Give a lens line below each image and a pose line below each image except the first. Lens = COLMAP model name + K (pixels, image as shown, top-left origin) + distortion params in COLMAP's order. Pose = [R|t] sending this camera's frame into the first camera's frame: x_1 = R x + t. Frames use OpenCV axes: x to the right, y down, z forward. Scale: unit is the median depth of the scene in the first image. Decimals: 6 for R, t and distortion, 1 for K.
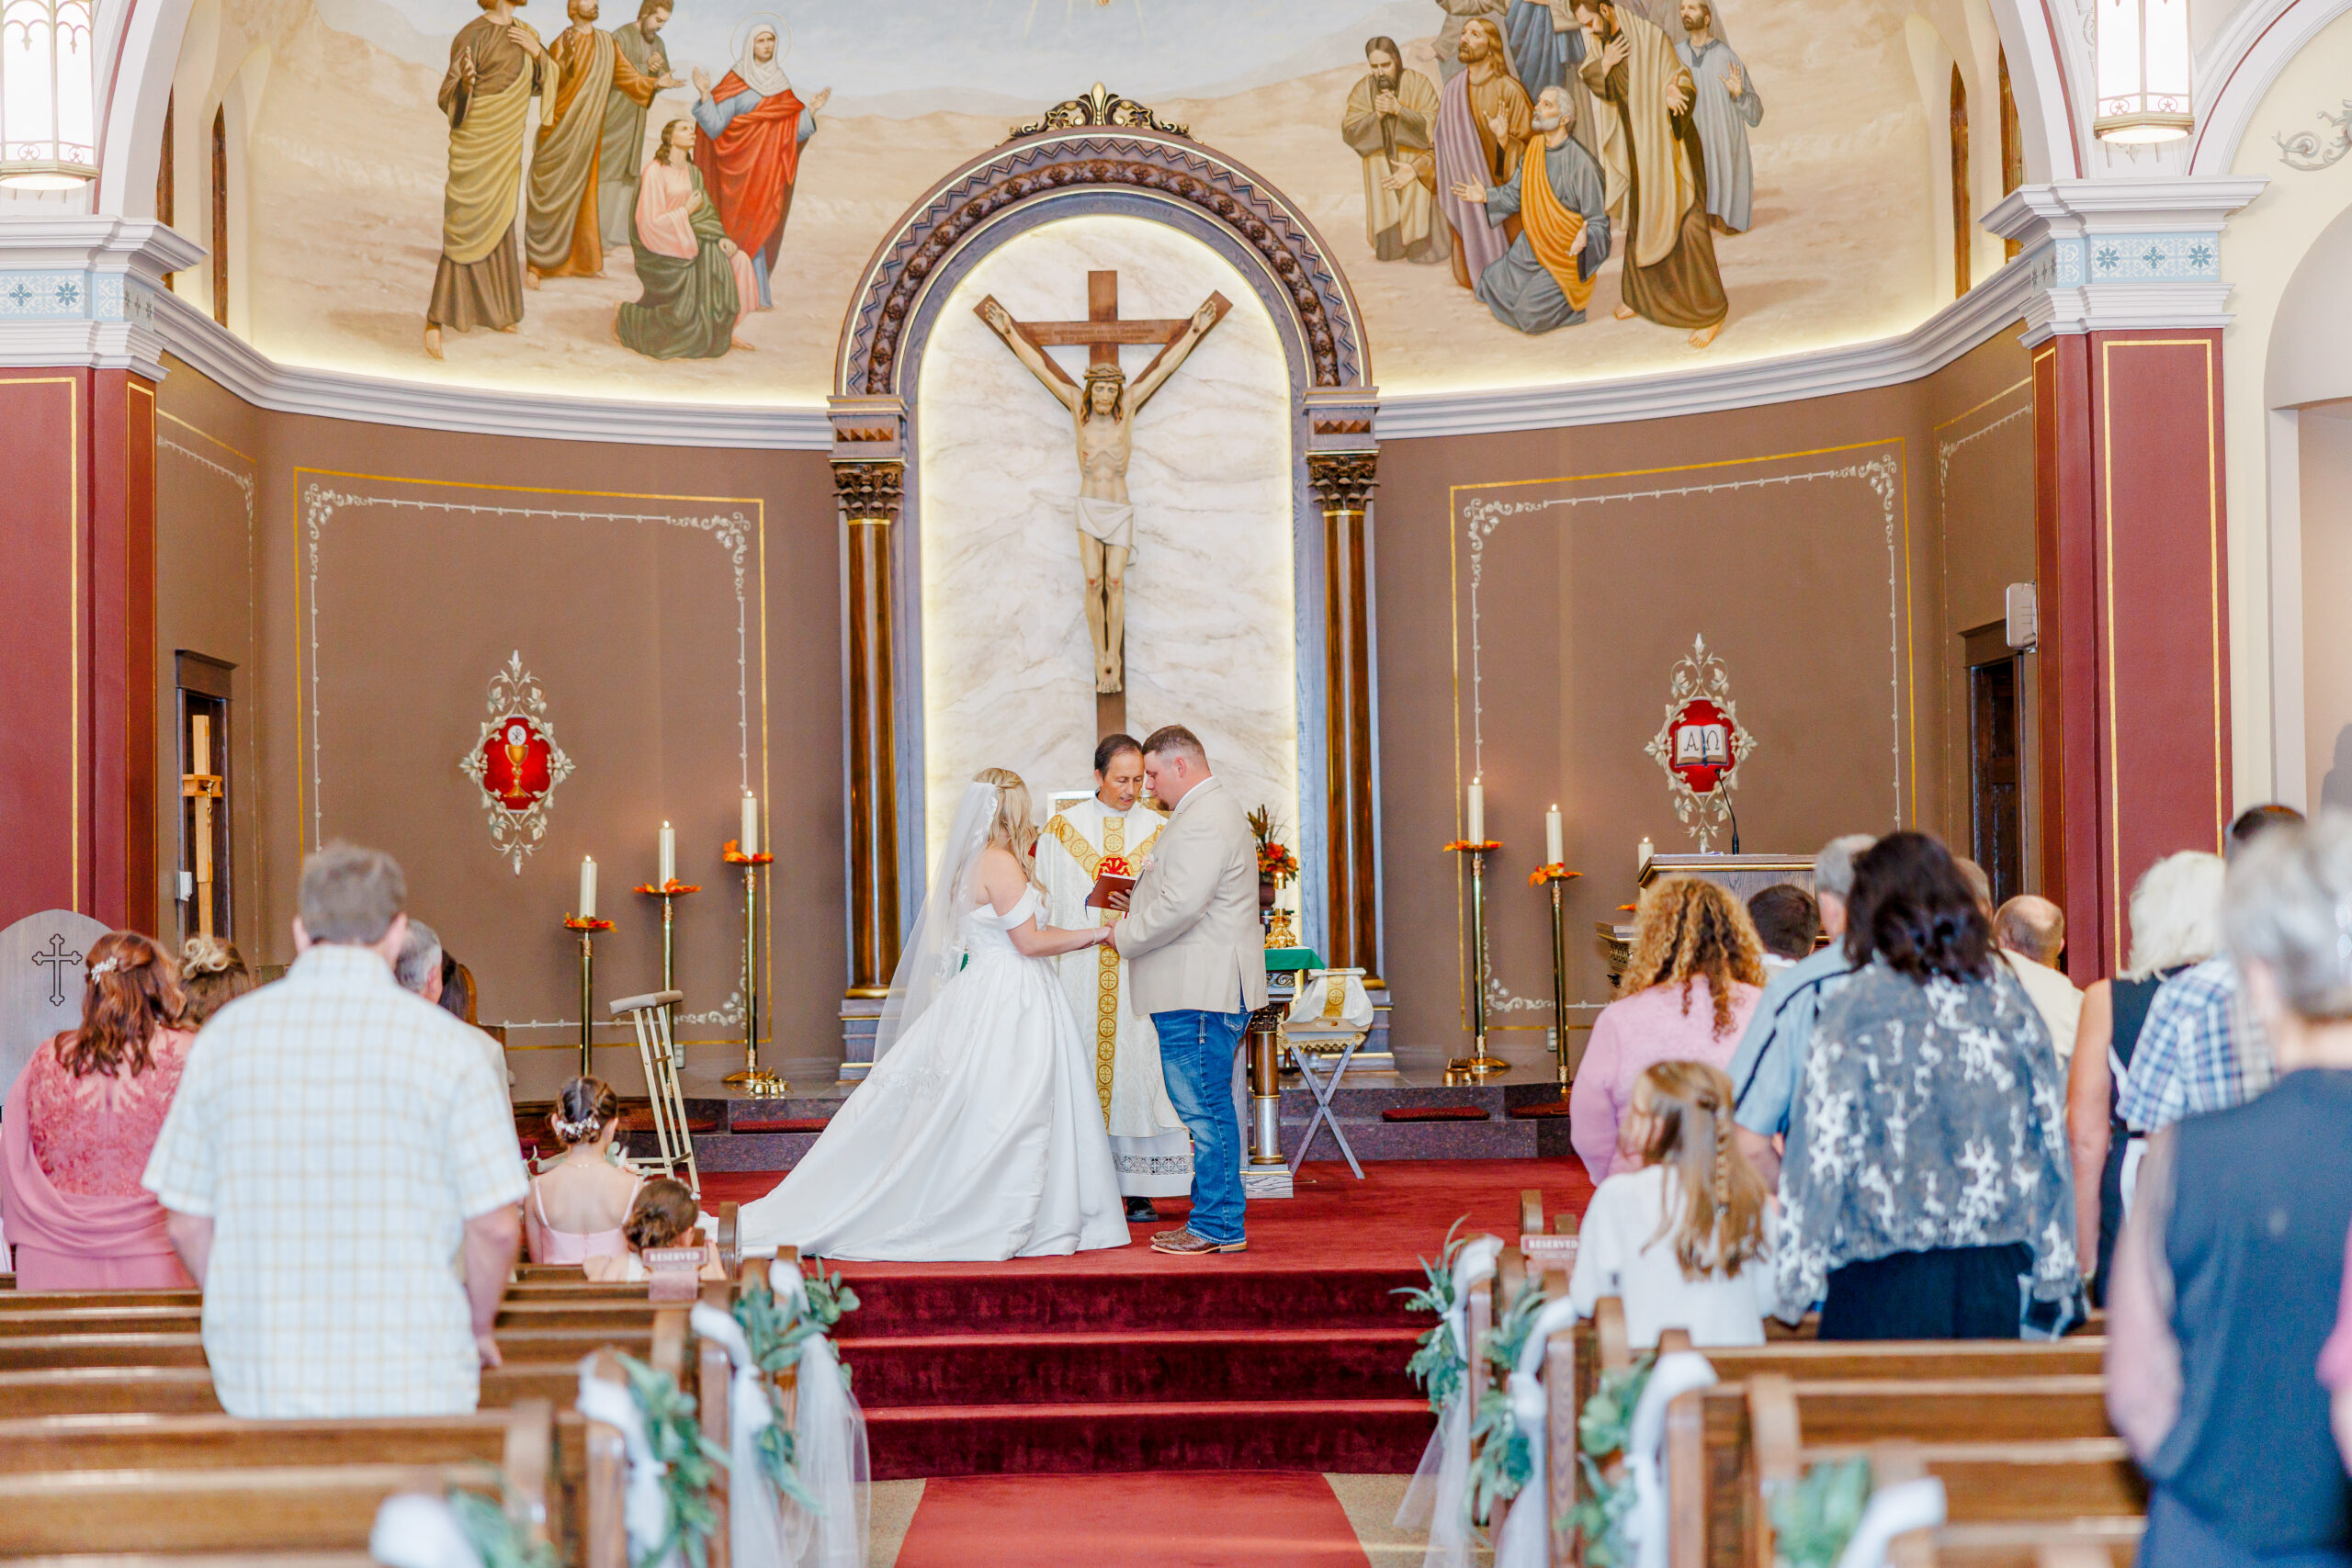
lens RADIAL K [[5002.6, 0, 1096.5], [0, 5002.6, 779.6], [0, 0, 1]] dist [-0.031636, 0.046032]
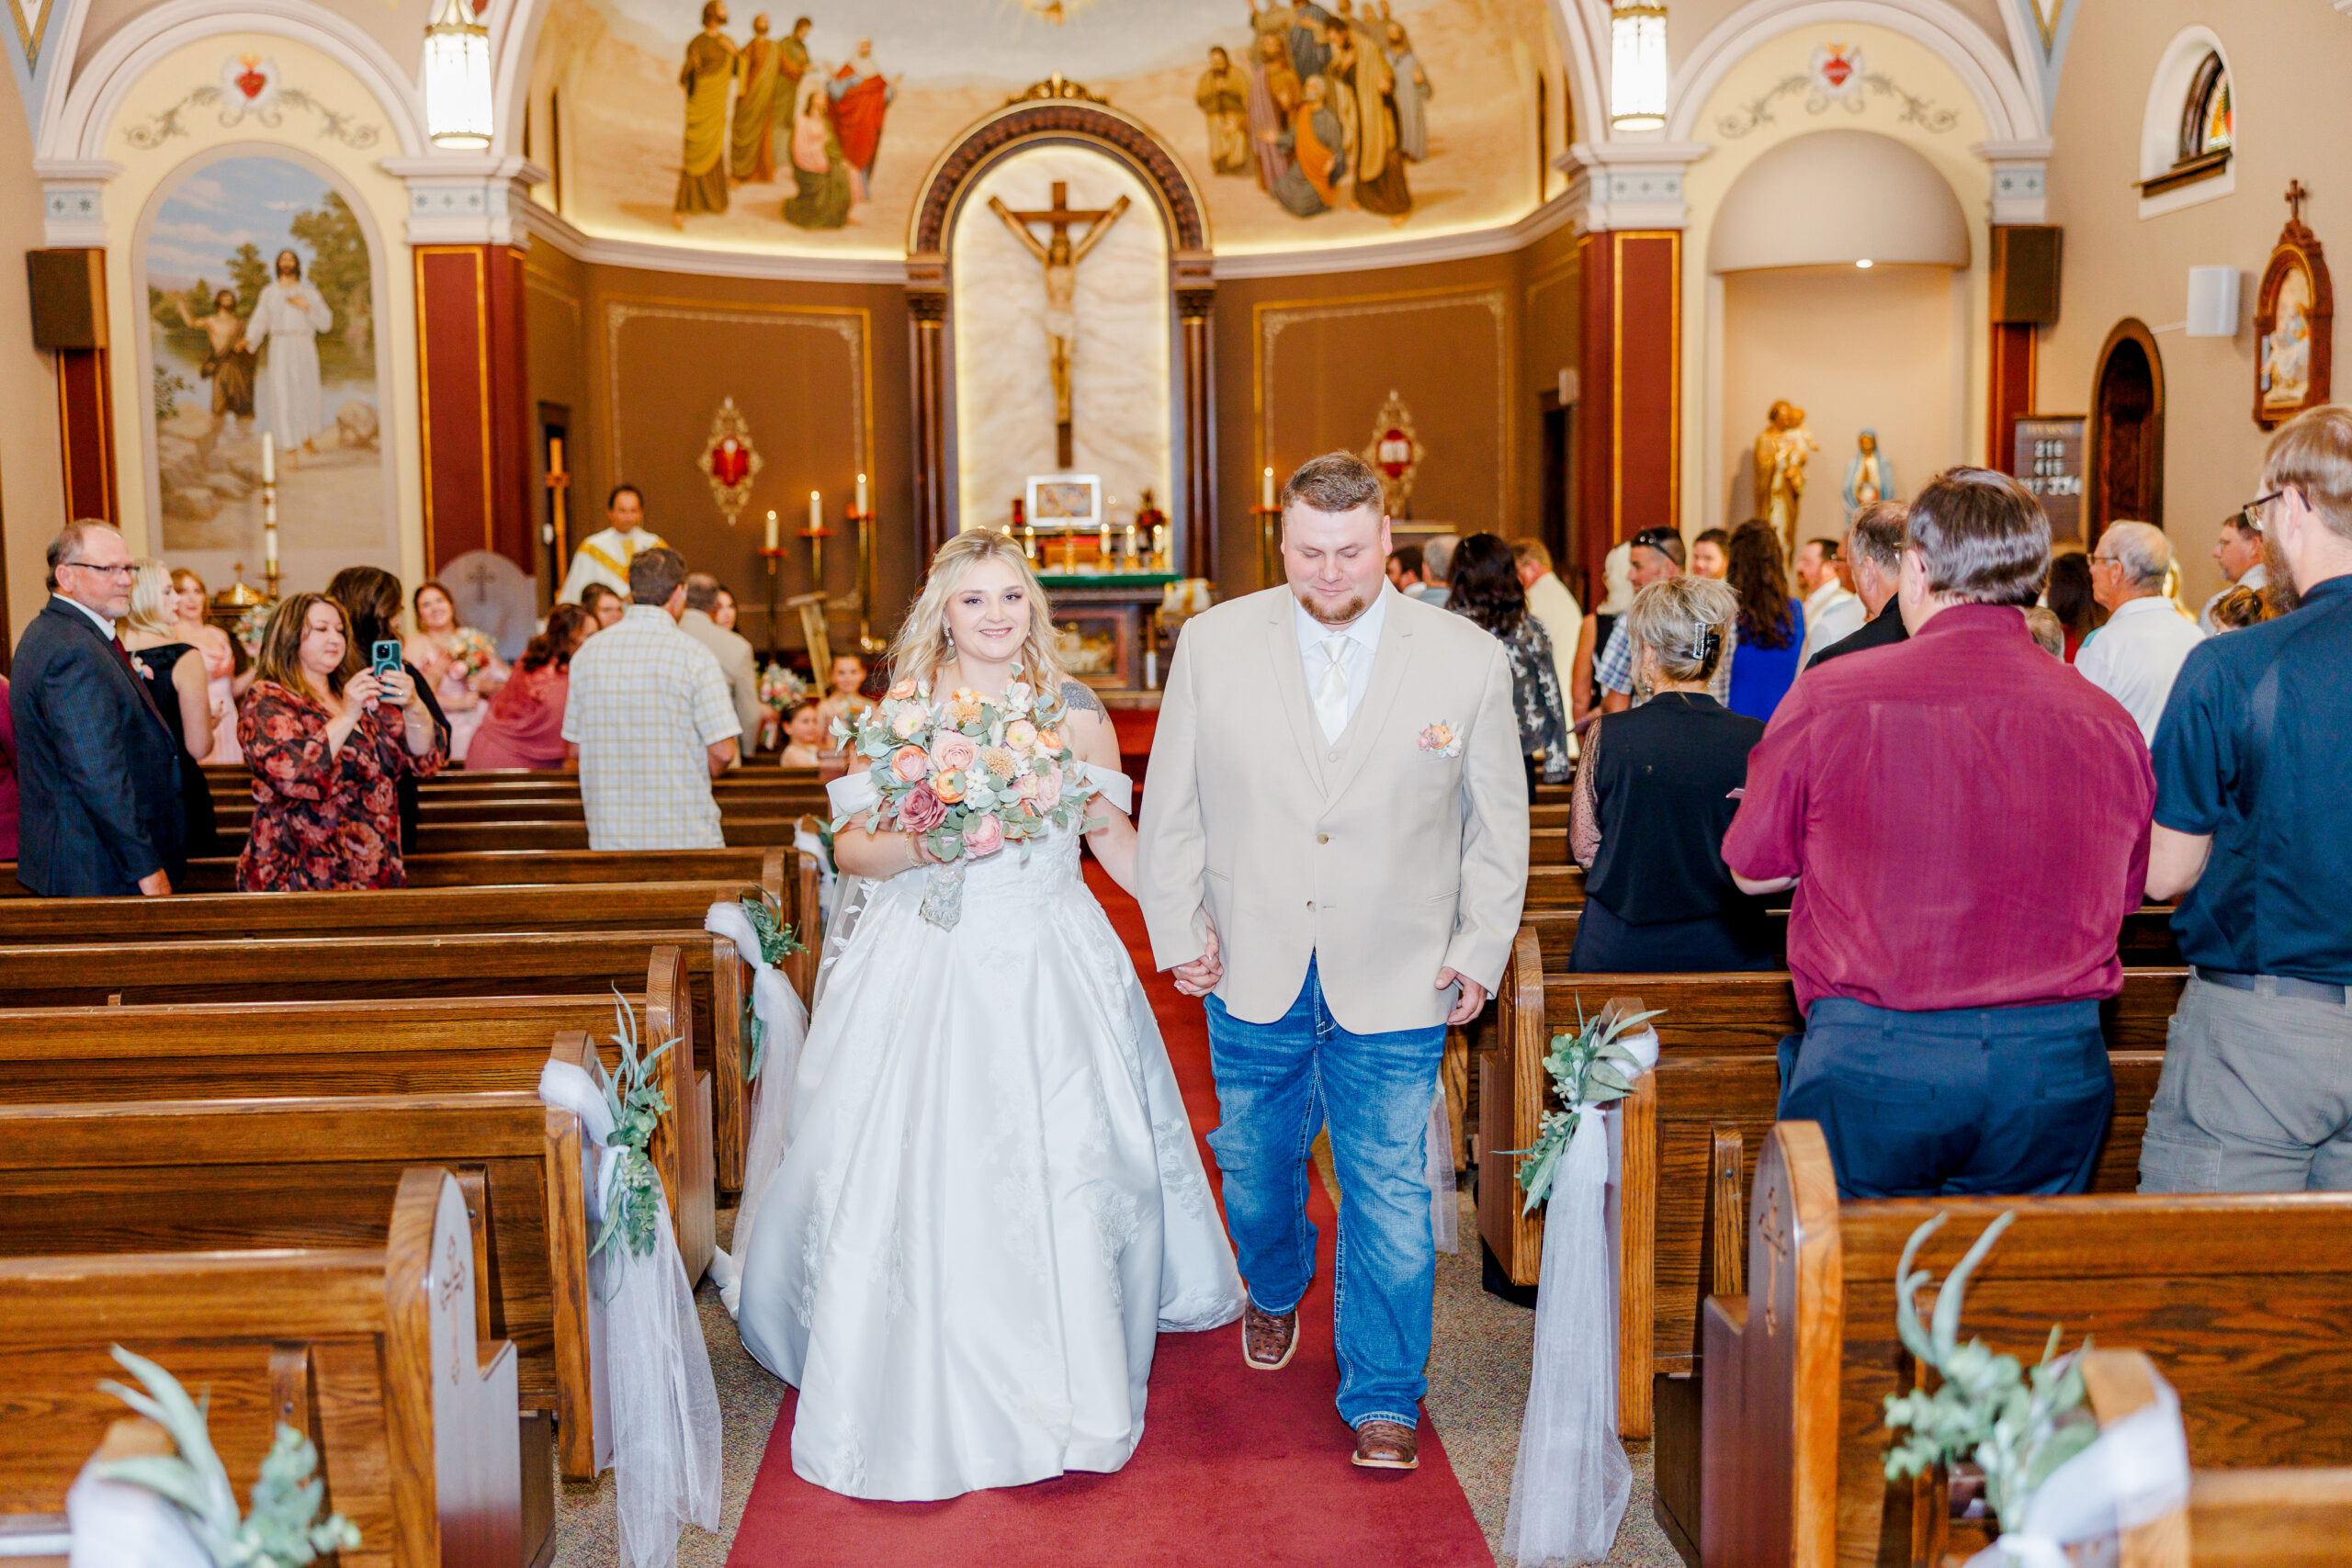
lens RADIAL K [[5002.6, 0, 1096.5], [0, 5002.6, 779.6], [0, 0, 1]] dist [-0.031636, 0.046032]
pose [[0.999995, -0.002285, 0.002144, 0.010174], [0.001919, 0.987513, 0.157528, -0.171389], [-0.002477, -0.157523, 0.987512, -0.774017]]
